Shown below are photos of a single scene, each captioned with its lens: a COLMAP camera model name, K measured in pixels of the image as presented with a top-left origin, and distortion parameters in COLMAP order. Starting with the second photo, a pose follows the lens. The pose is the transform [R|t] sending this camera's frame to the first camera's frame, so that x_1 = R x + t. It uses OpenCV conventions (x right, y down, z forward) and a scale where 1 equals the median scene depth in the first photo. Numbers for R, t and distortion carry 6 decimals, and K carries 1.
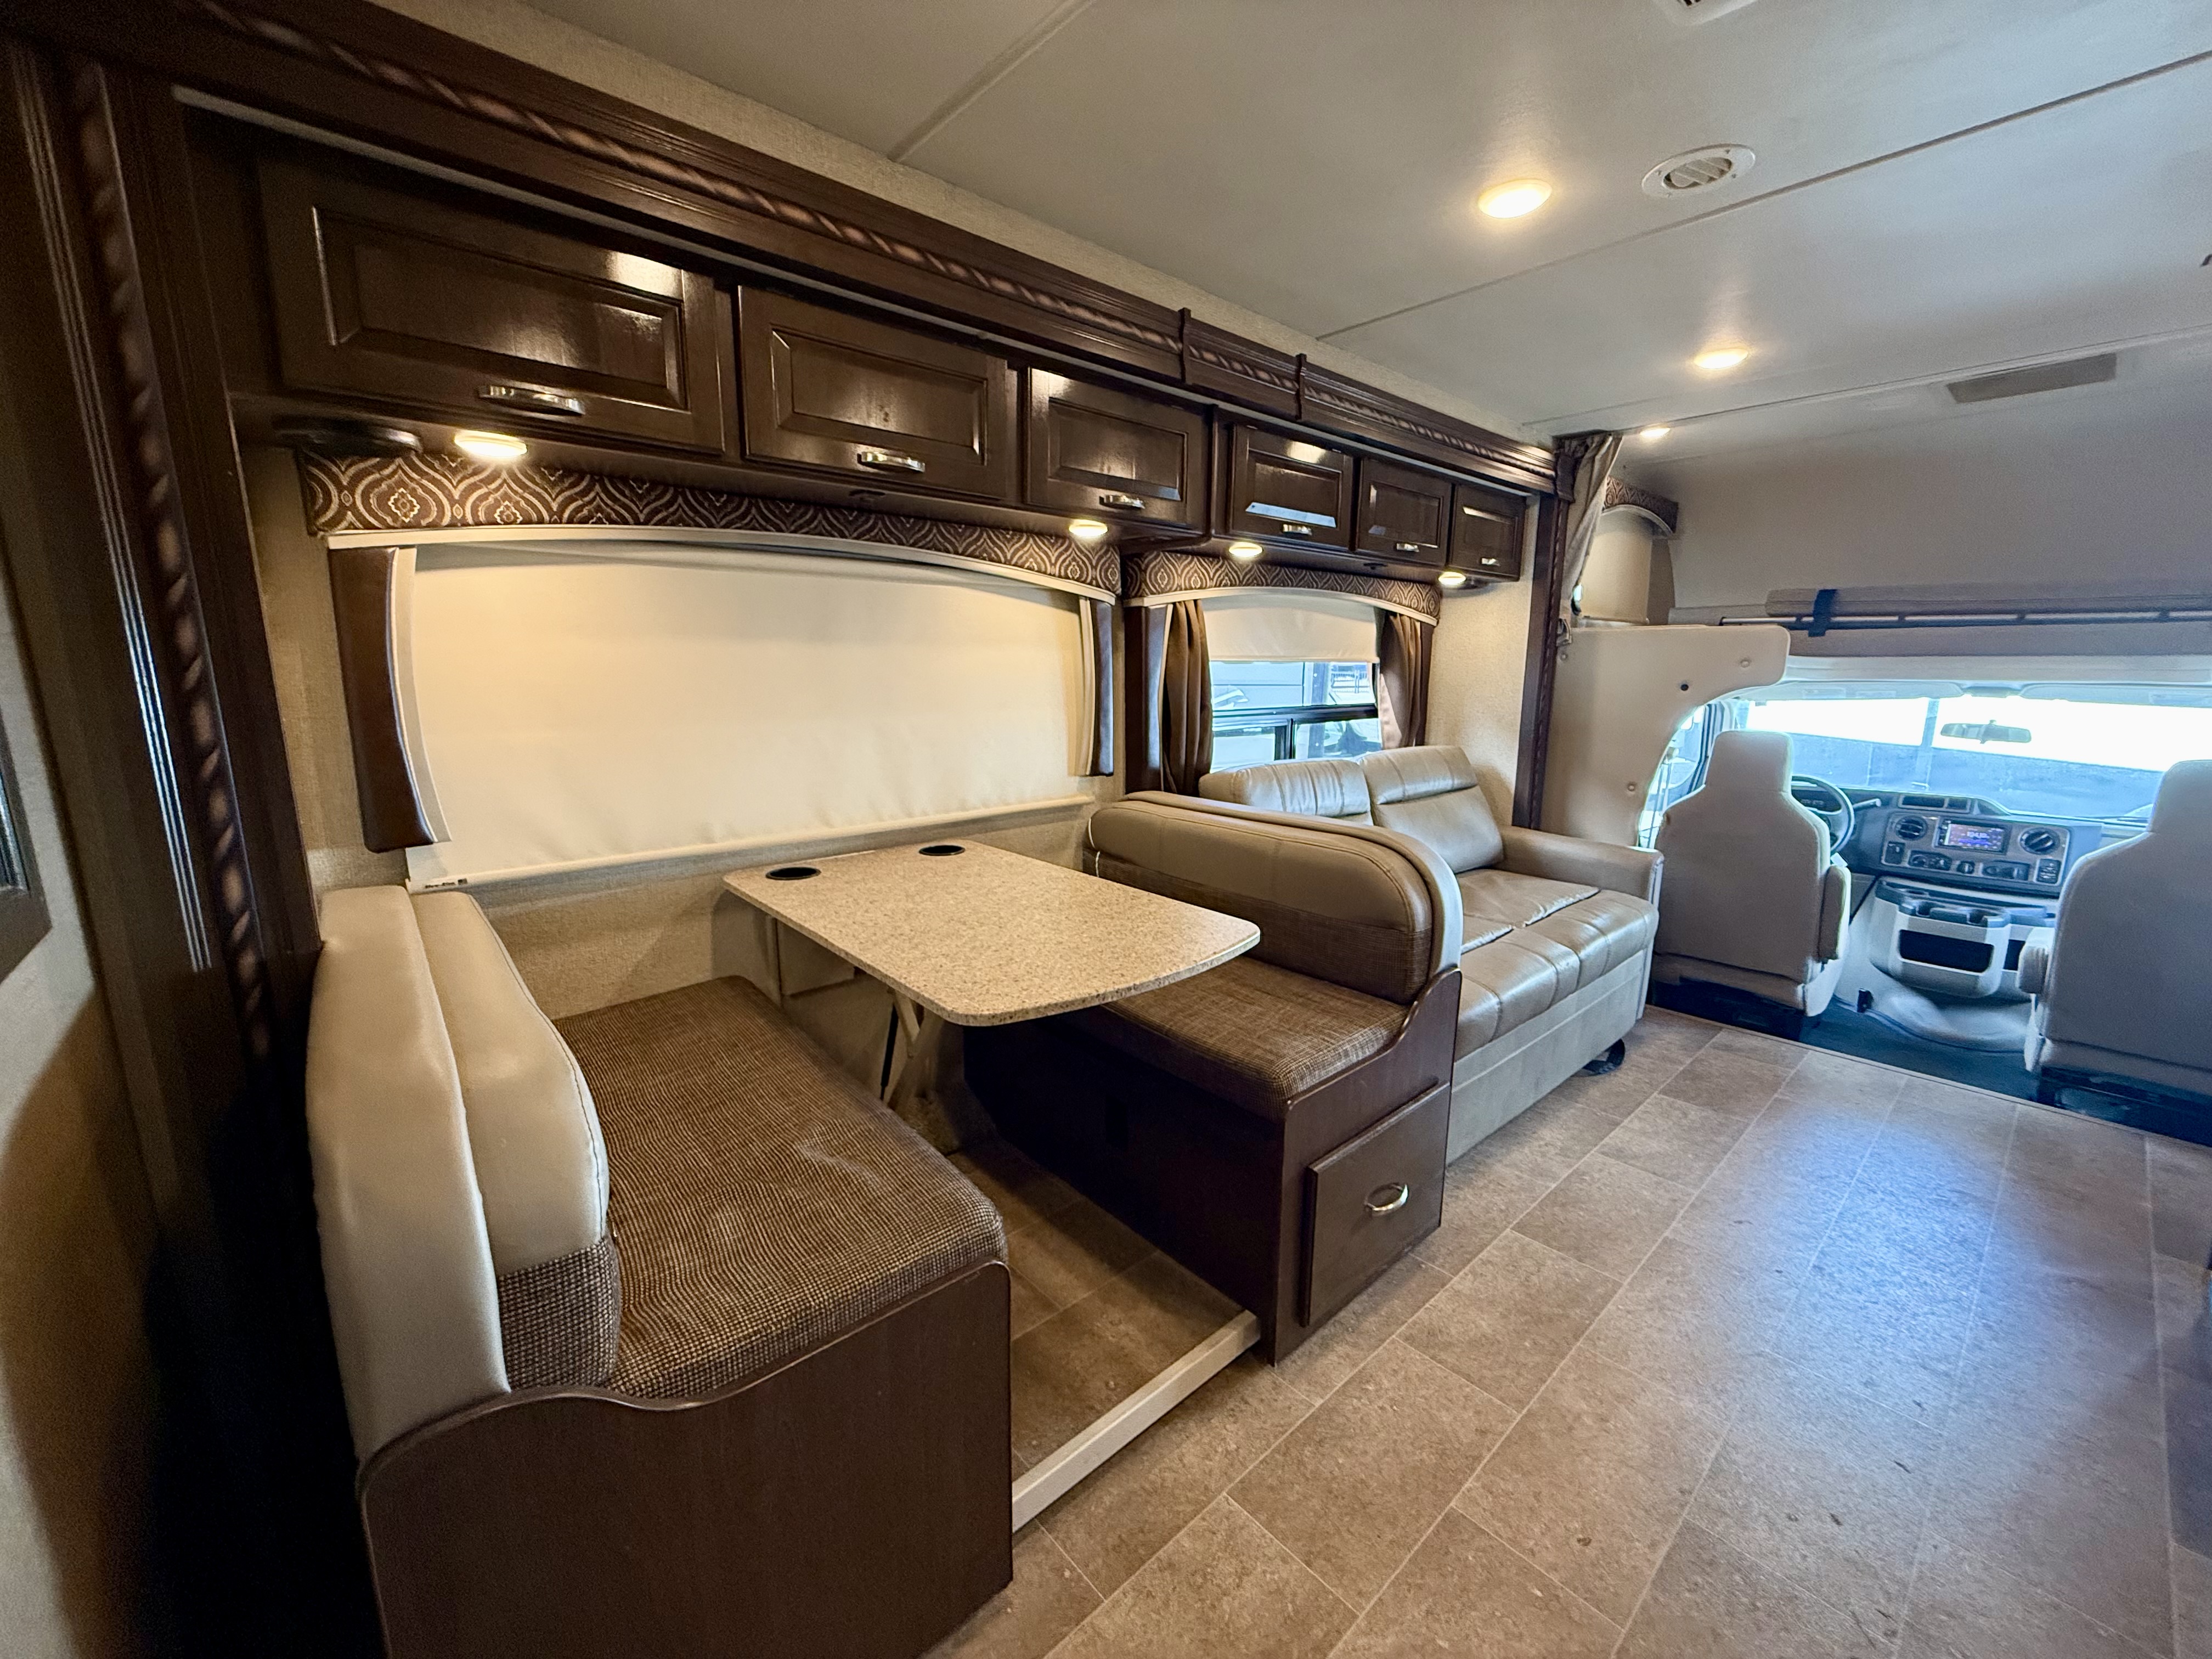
lens RADIAL K [[884.5, 0, 1102.5], [0, 884.5, 827.6], [0, 0, 1]] dist [0.000972, -0.000181]
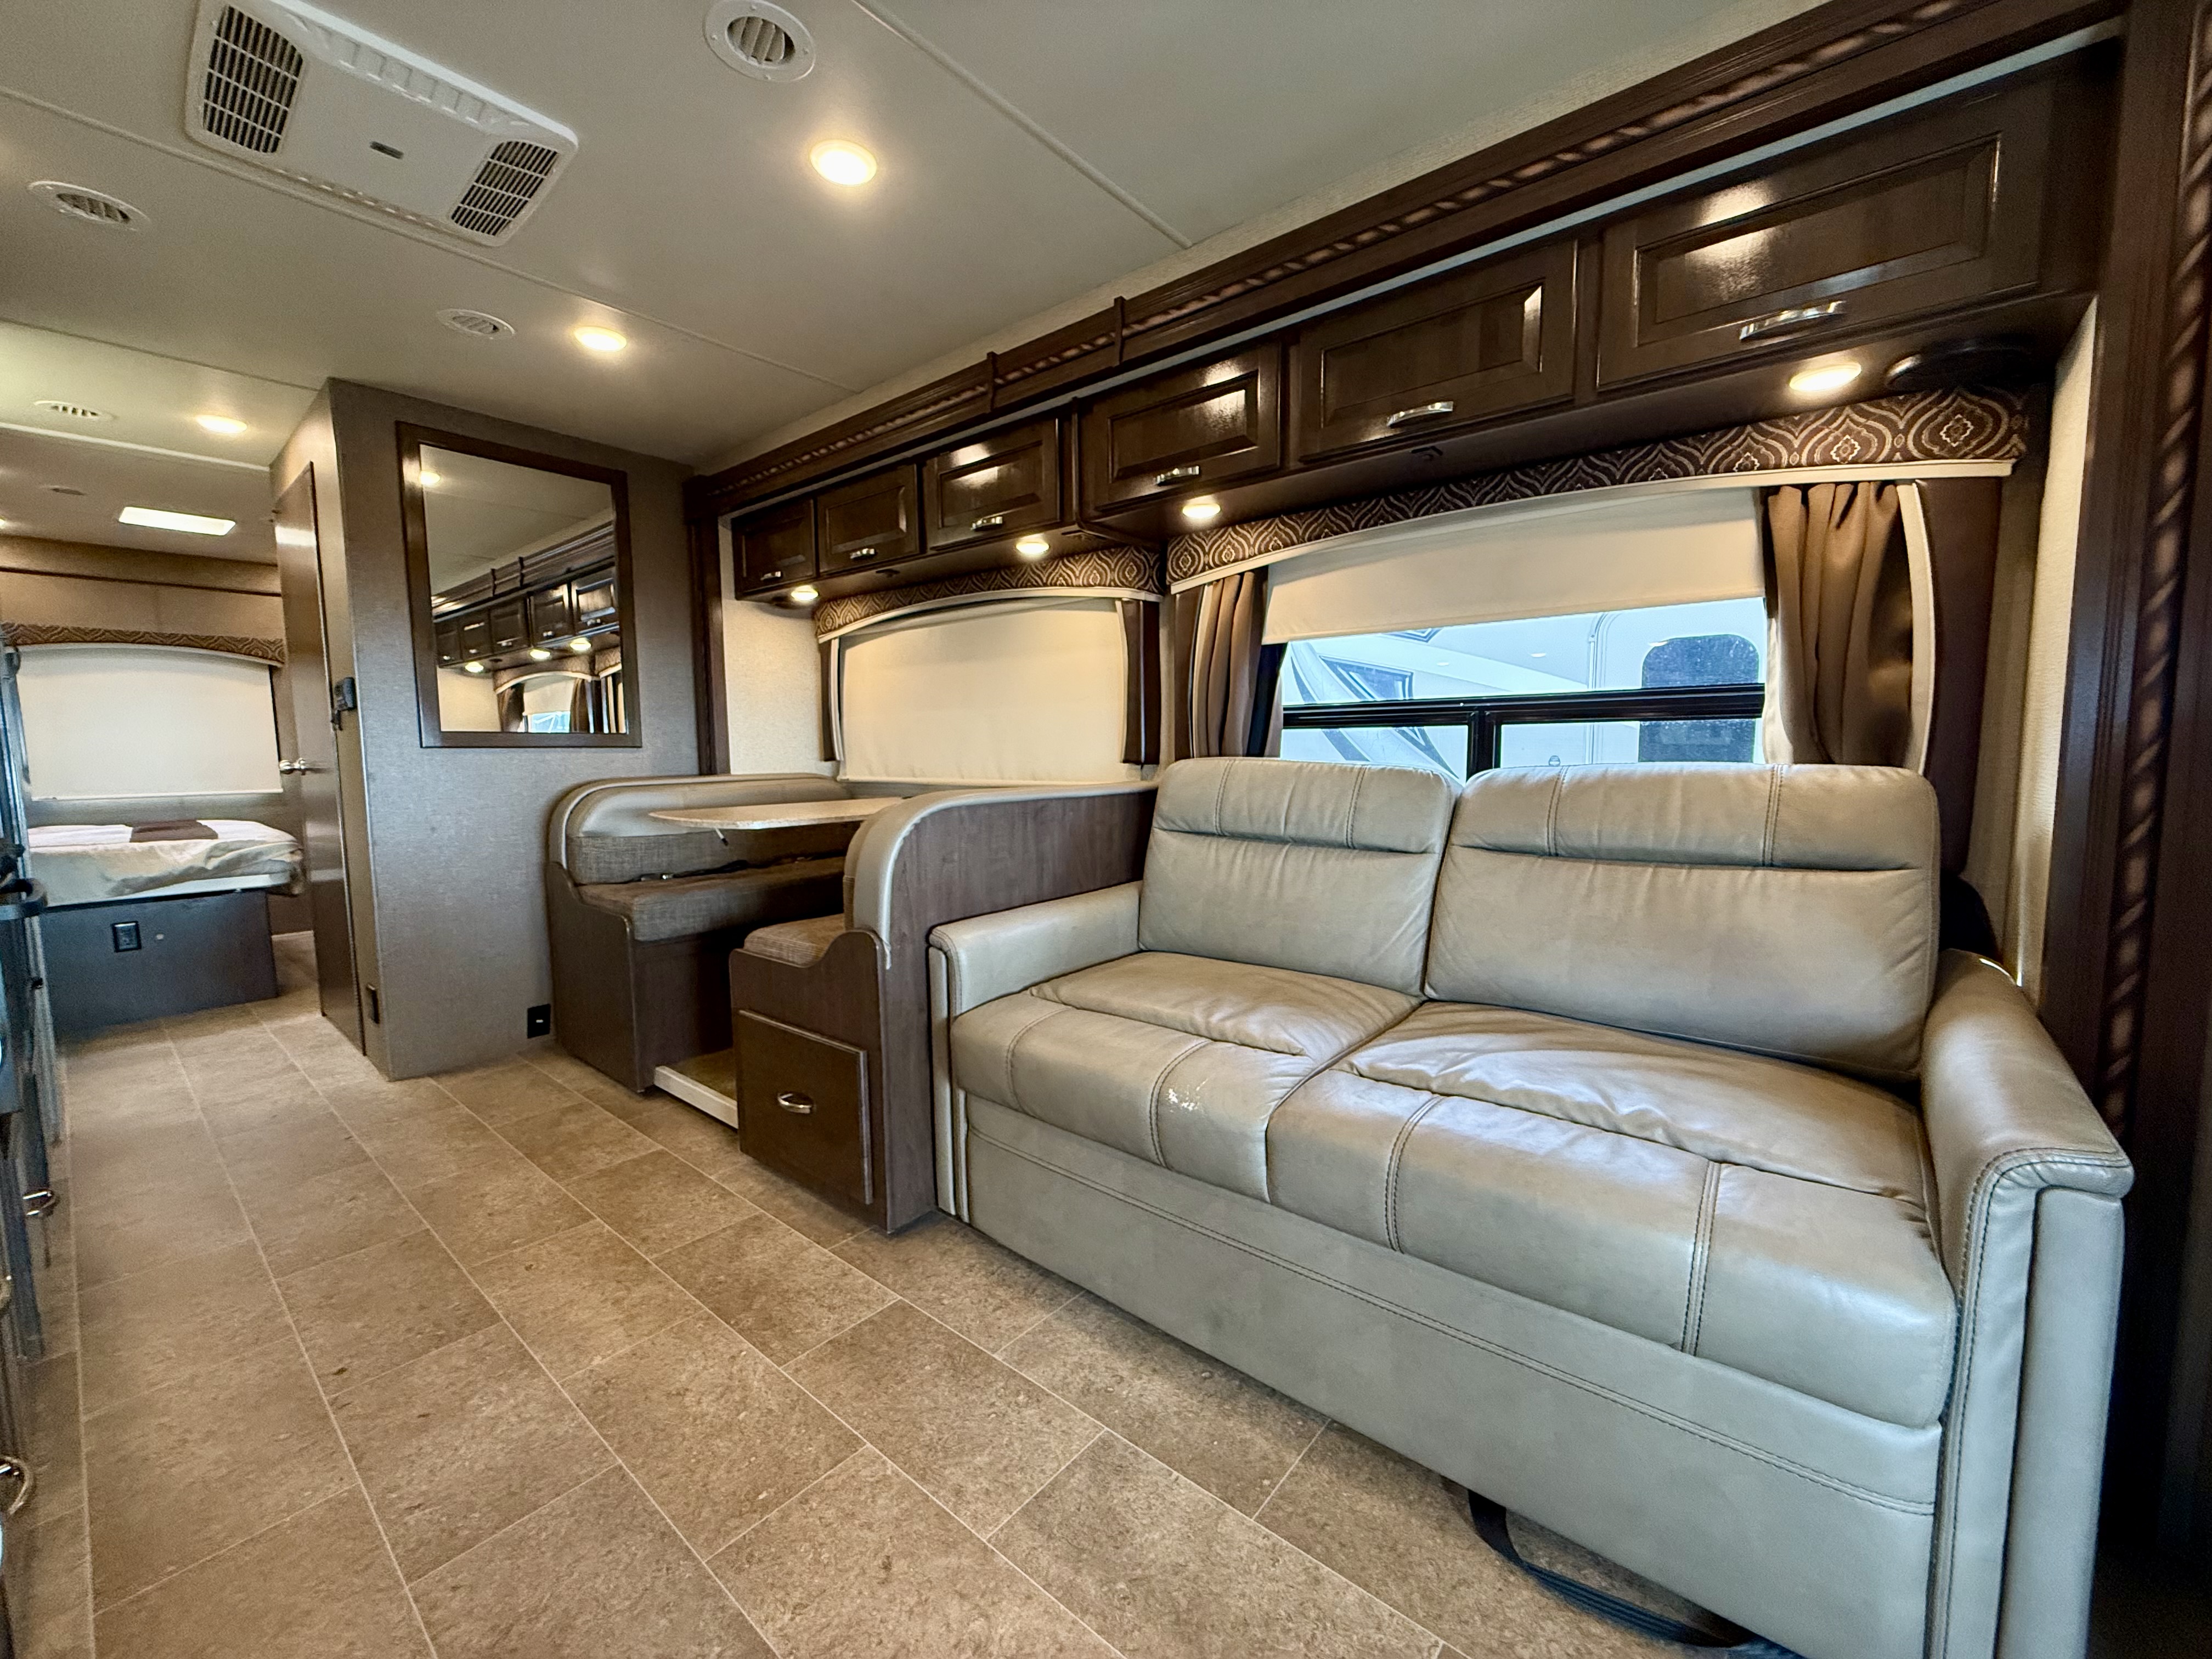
lens RADIAL K [[881.4, 0, 1102.1], [0, 881.4, 829.2], [0, 0, 1]] dist [0.000905, 0.000052]
pose [[0.146568, 0.083988, -0.985629, 0.952721], [-0.173551, 0.983118, 0.057966, -0.034620], [0.973857, 0.162561, 0.158669, 0.752831]]
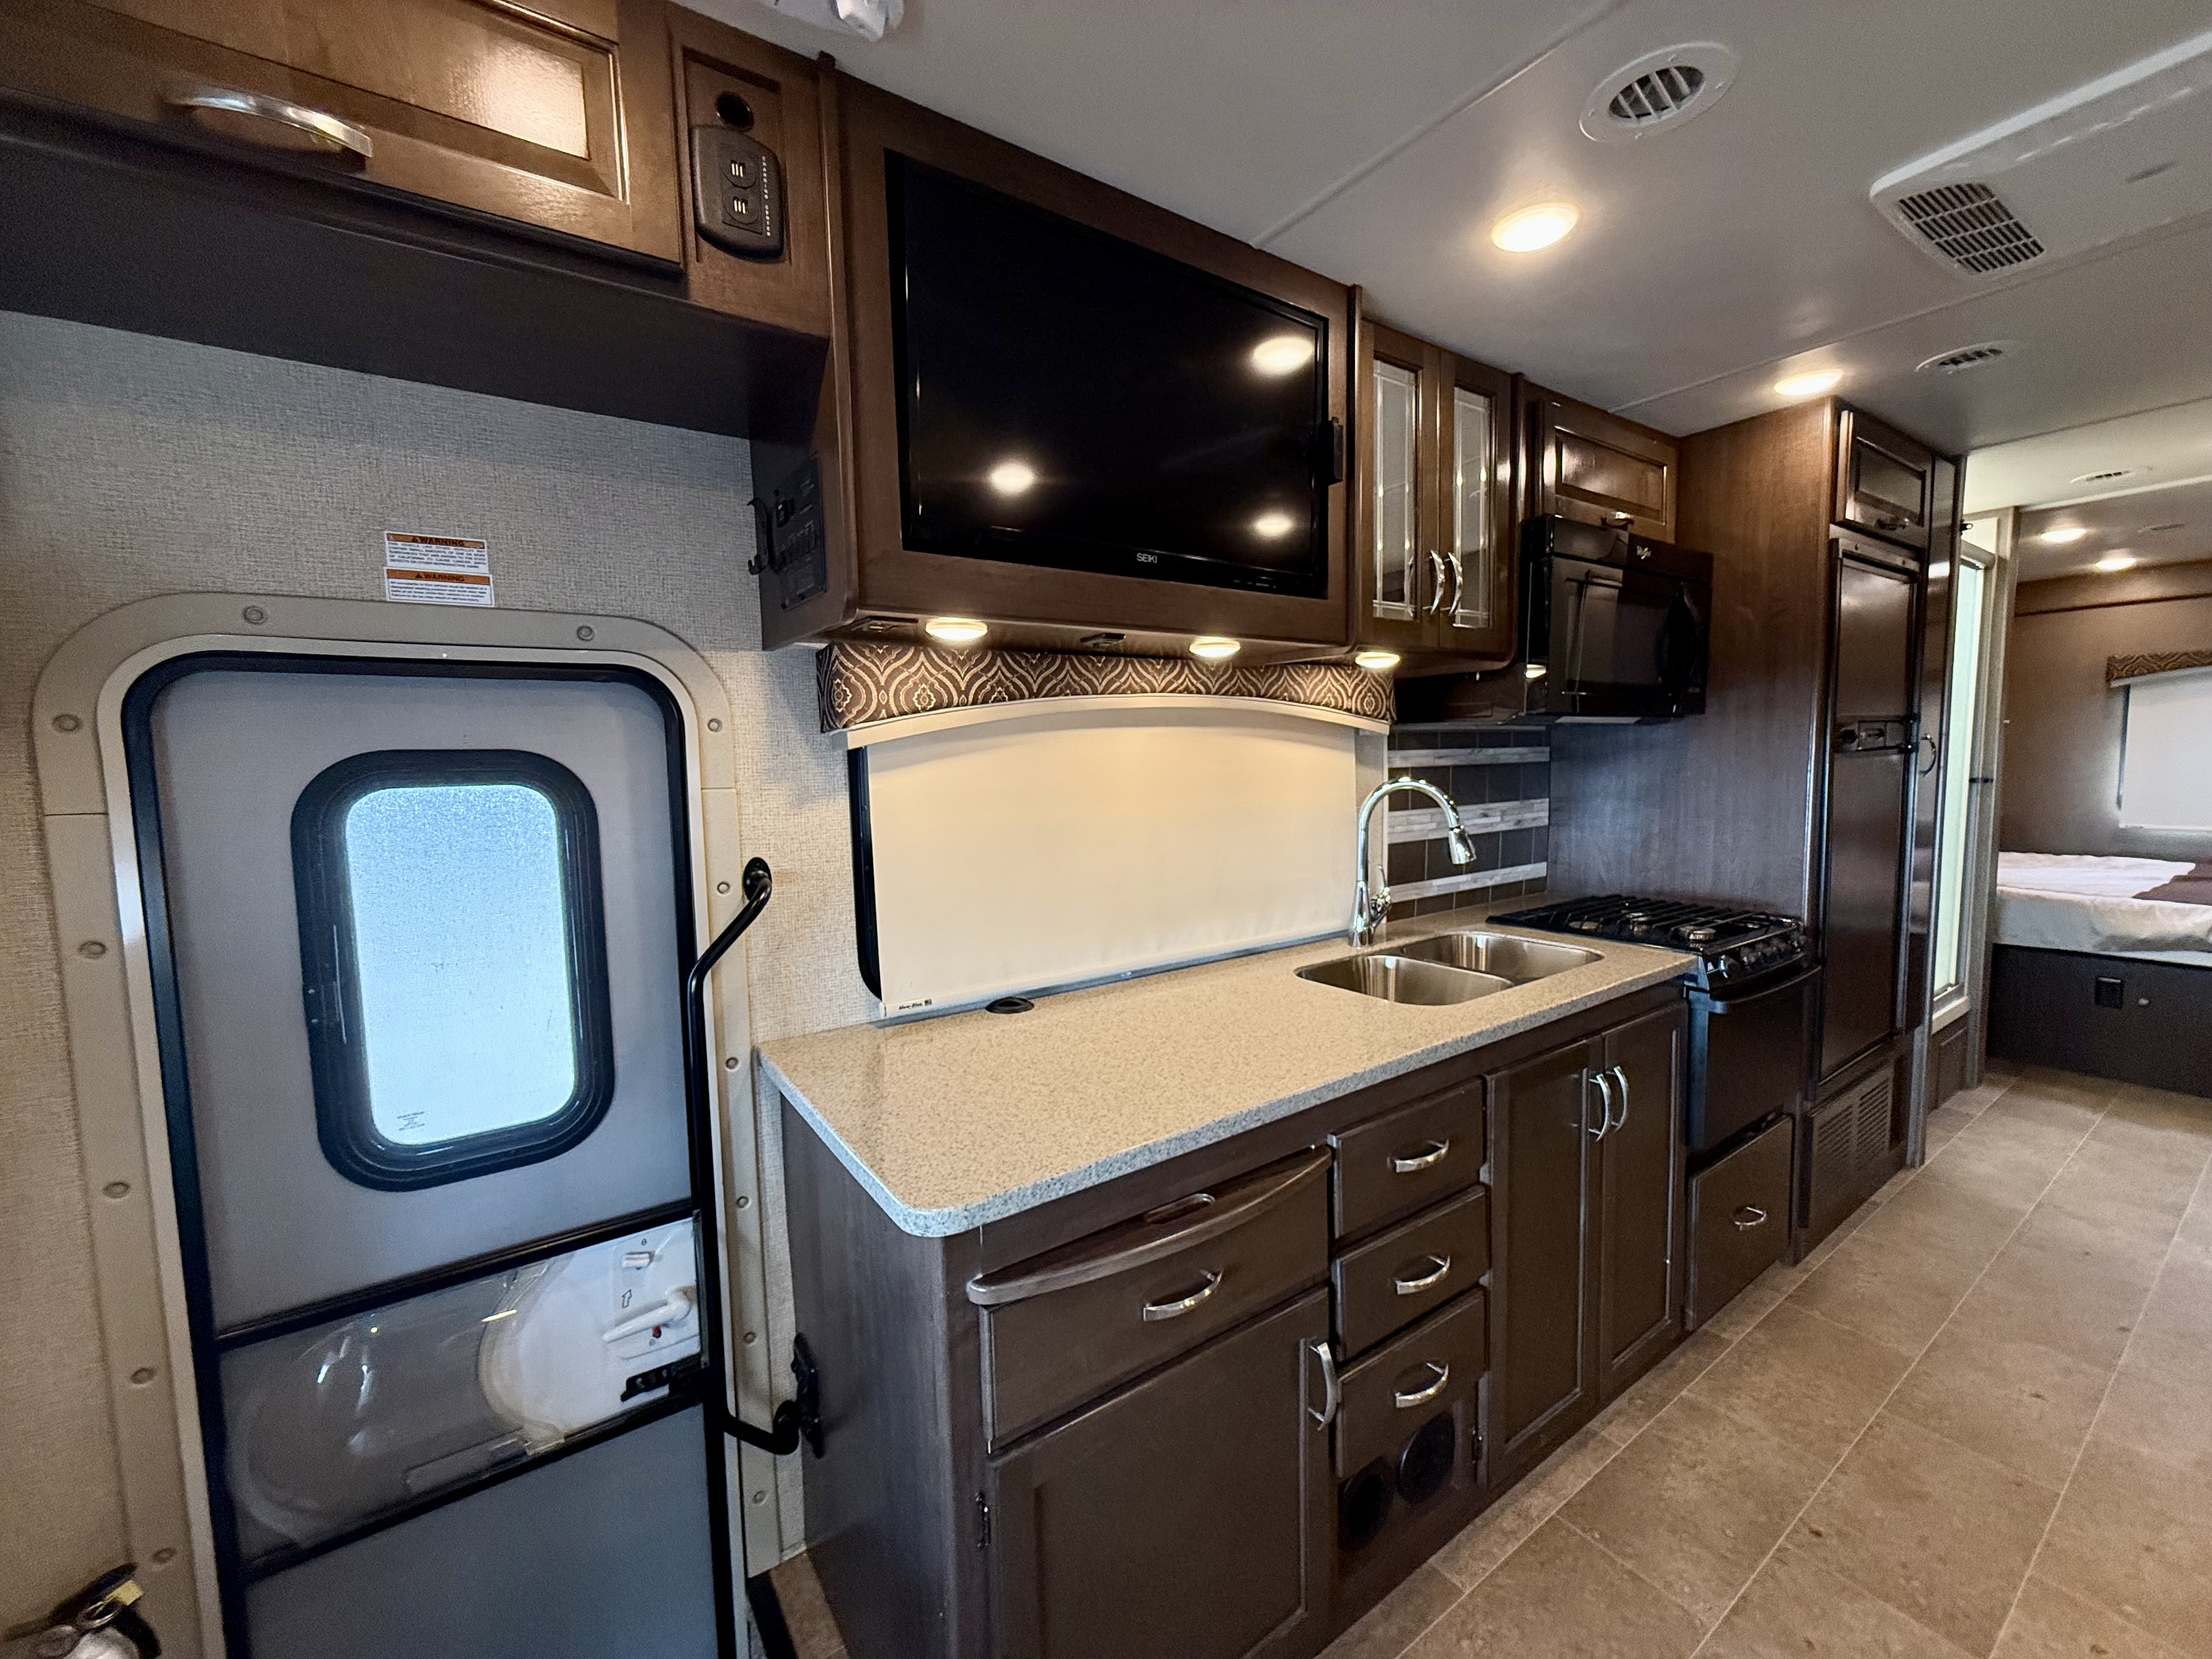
lens RADIAL K [[878.9, 0, 1106.0], [0, 878.9, 829.5], [0, 0, 1]] dist [0.000198, 0.000240]
pose [[-0.991922, 0.009977, 0.126455, 0.740644], [0.044684, 0.960485, 0.274720, -0.187259], [-0.118717, 0.278151, -0.953173, 0.891354]]
